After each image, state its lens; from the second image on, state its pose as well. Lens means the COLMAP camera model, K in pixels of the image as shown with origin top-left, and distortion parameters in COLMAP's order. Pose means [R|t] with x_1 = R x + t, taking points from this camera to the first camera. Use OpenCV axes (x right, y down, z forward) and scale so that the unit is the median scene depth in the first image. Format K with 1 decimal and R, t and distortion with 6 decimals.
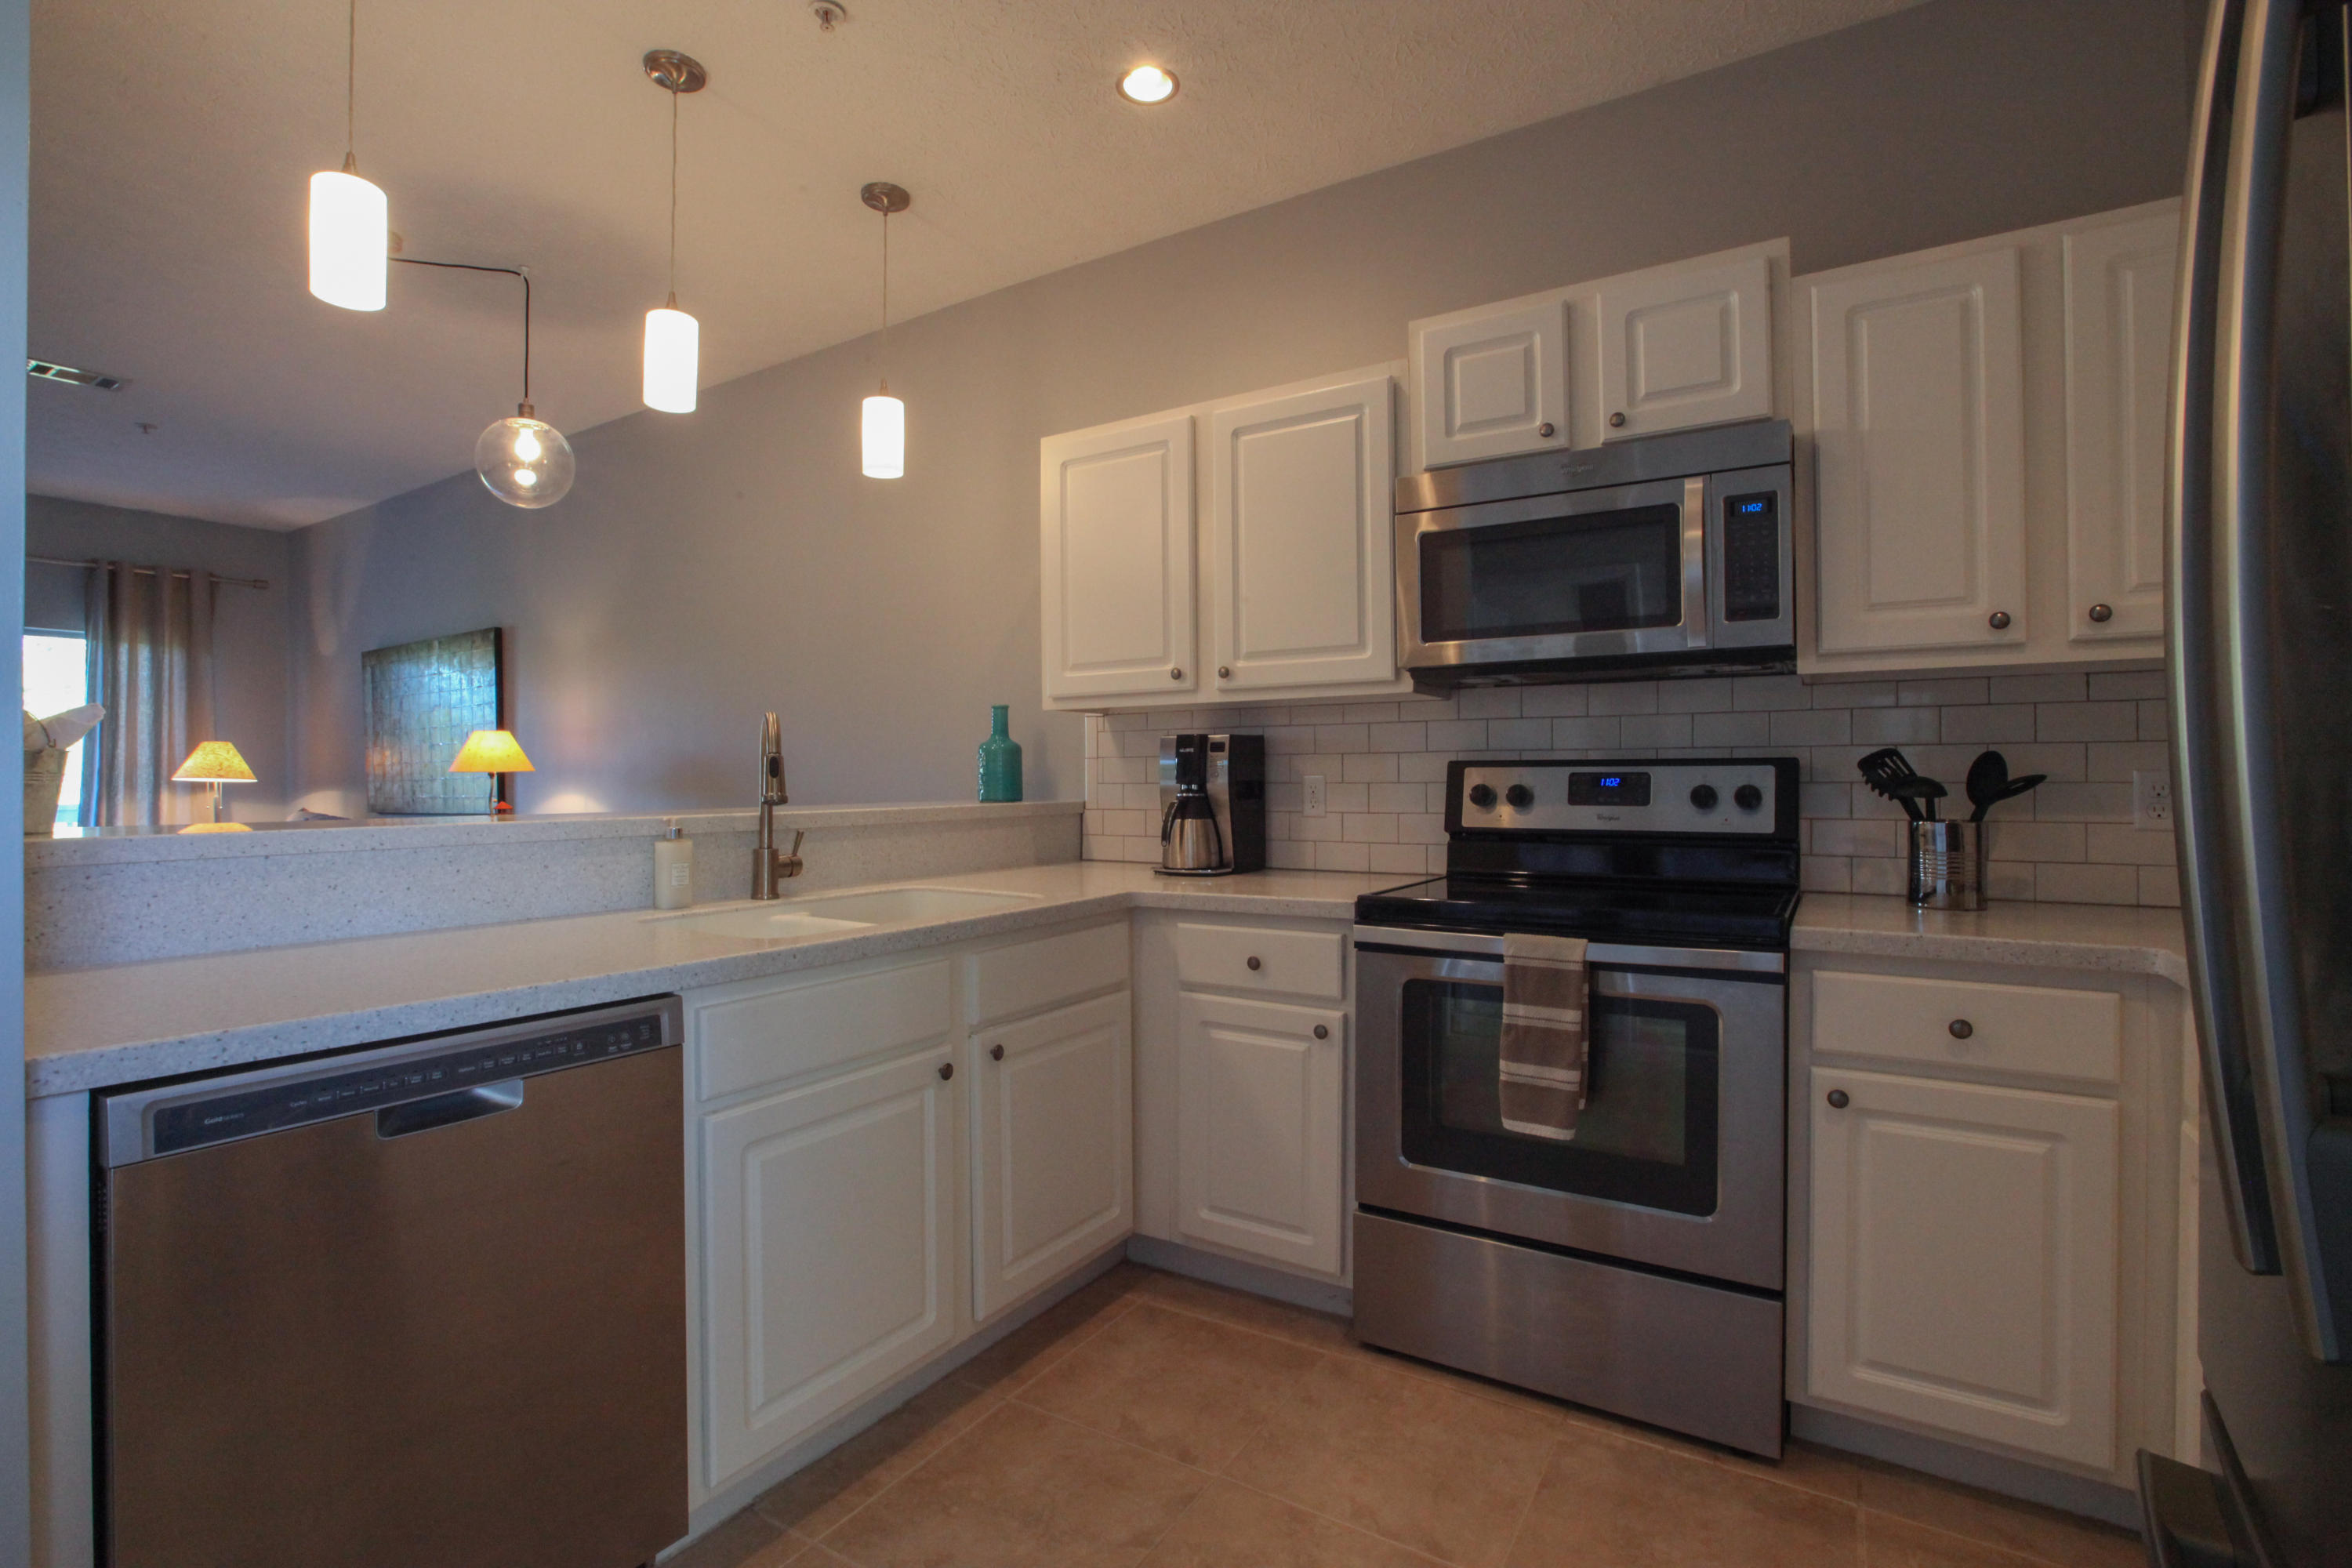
lens RADIAL K [[1067.0, 0, 1176.0], [0, 1067.0, 784.0], [0, 0, 1]] dist [-0.051156, 0.016749]
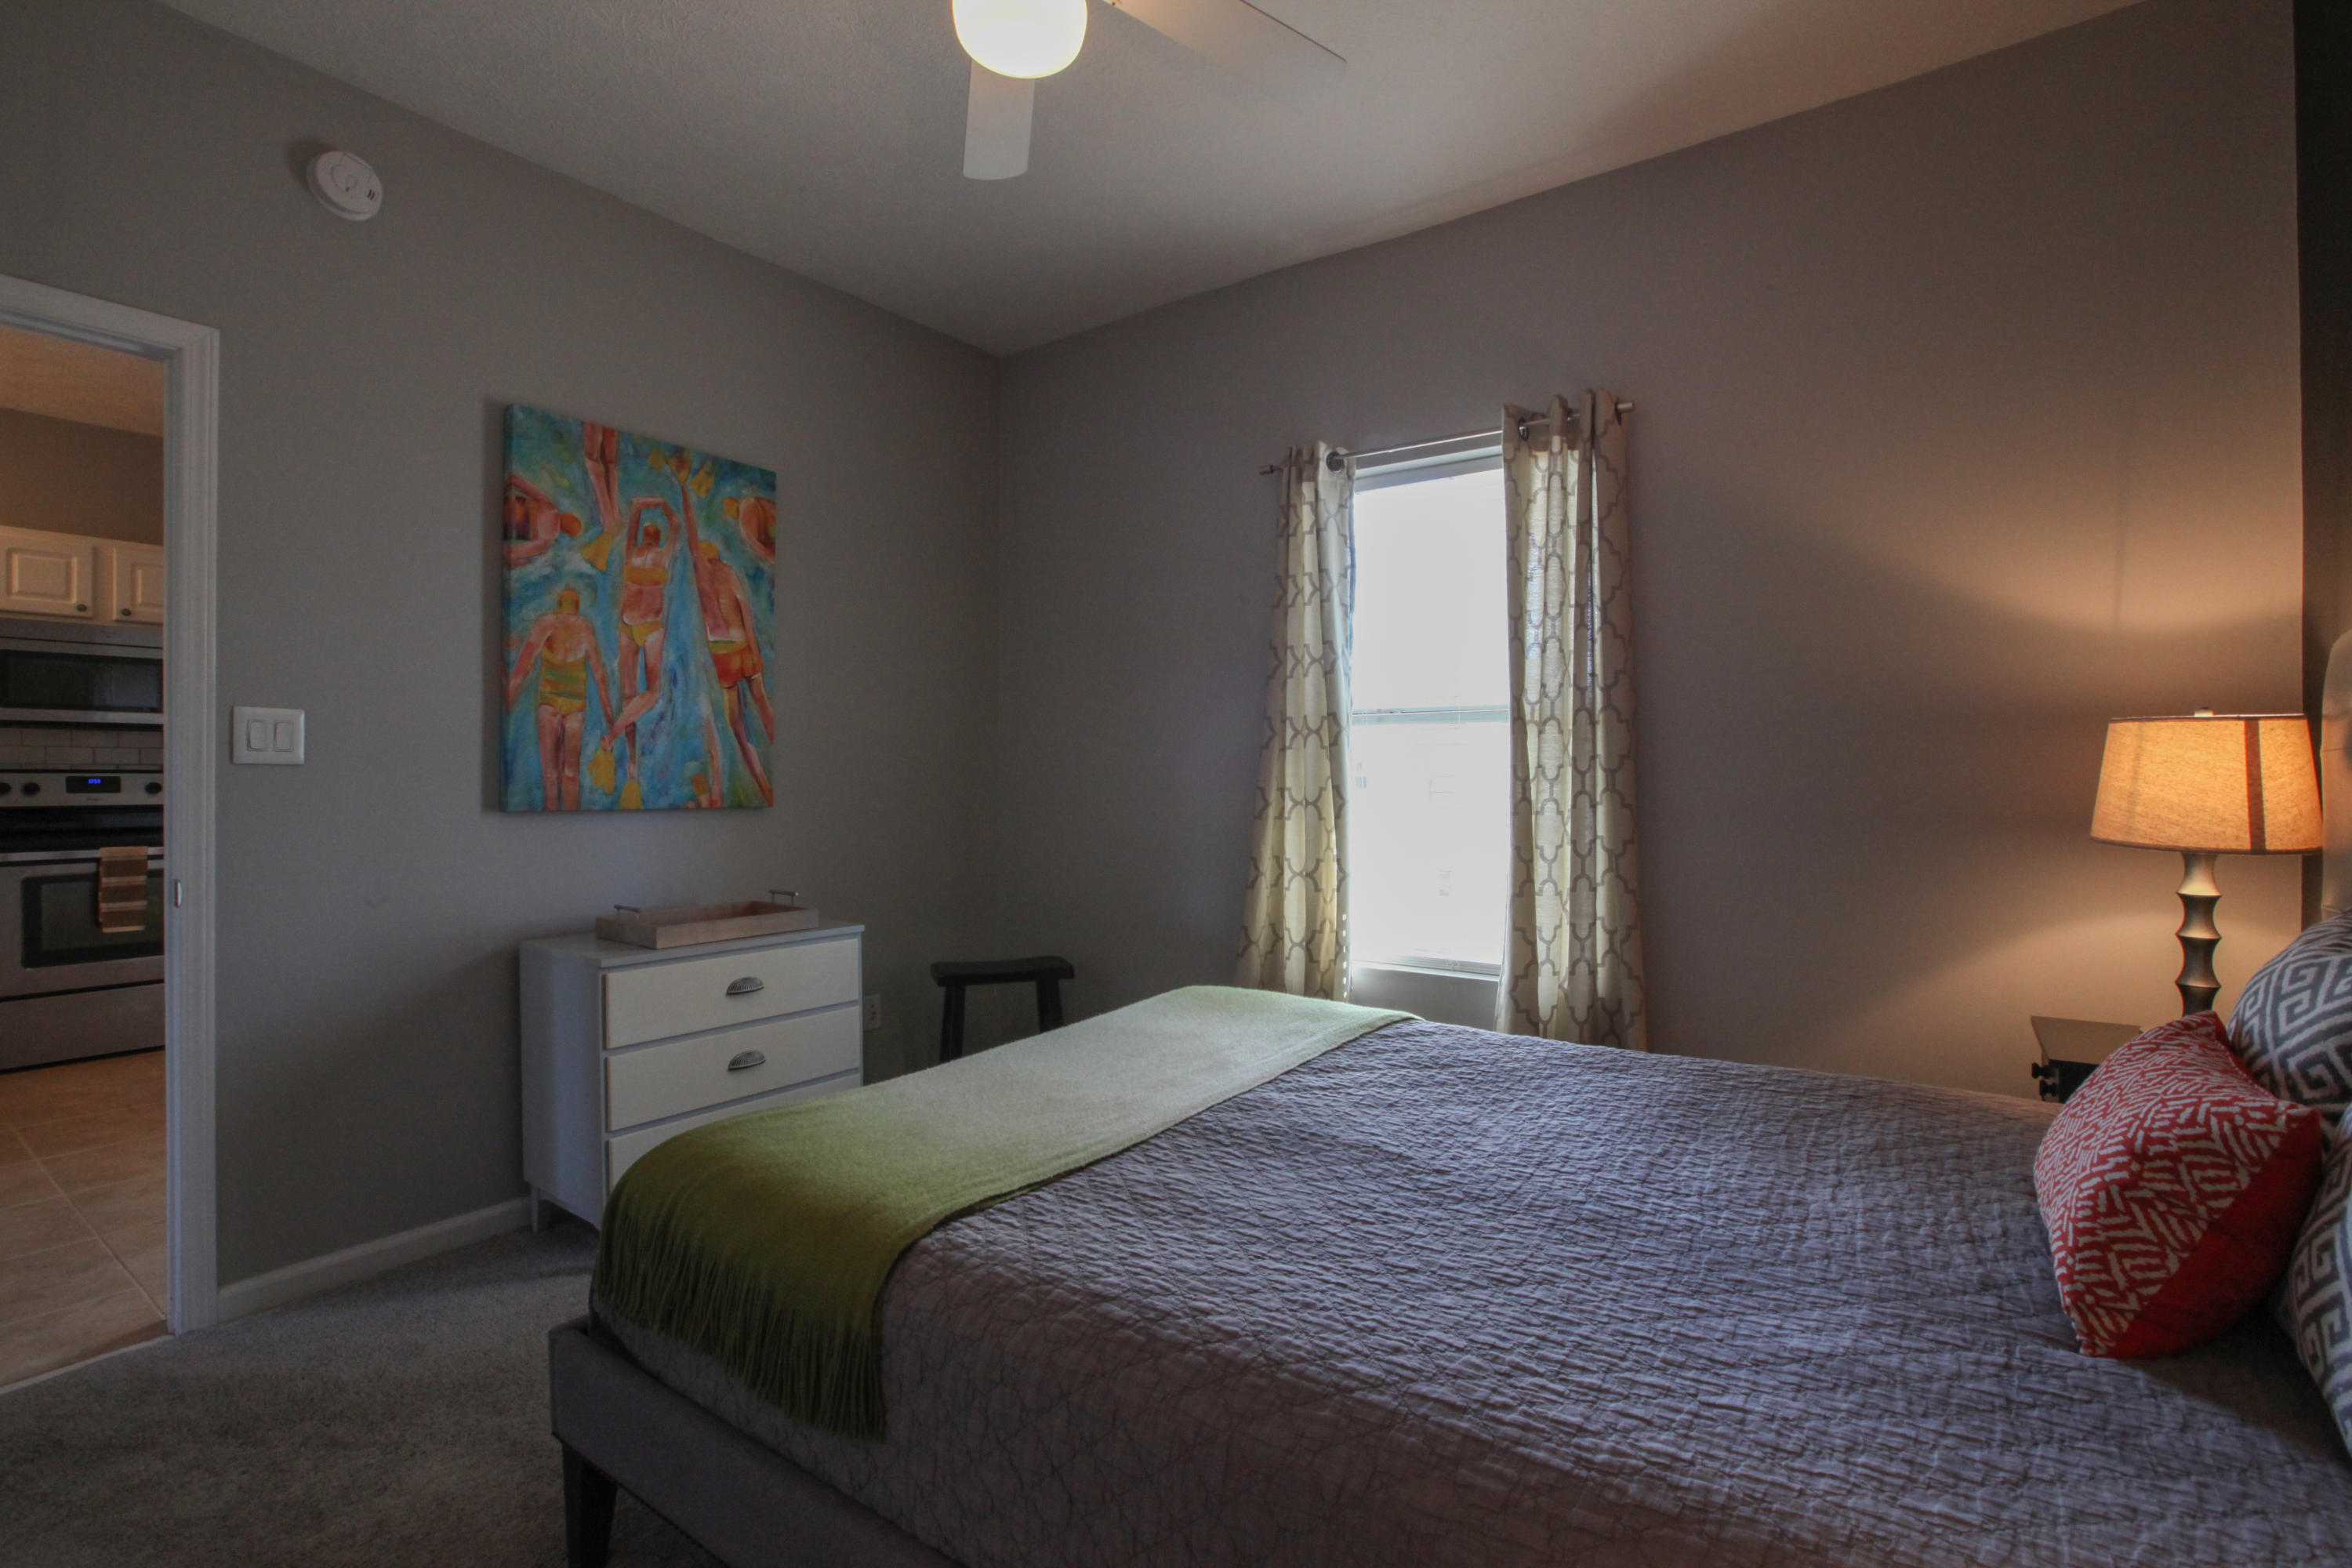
lens RADIAL K [[1067.0, 0, 1176.0], [0, 1067.0, 784.0], [0, 0, 1]] dist [-0.051156, 0.016749]
pose [[0.086731, -0.002292, 0.996229, -1.459480], [-0.007982, 0.999964, 0.002996, -0.020347], [-0.996200, -0.008212, 0.086710, -1.291254]]
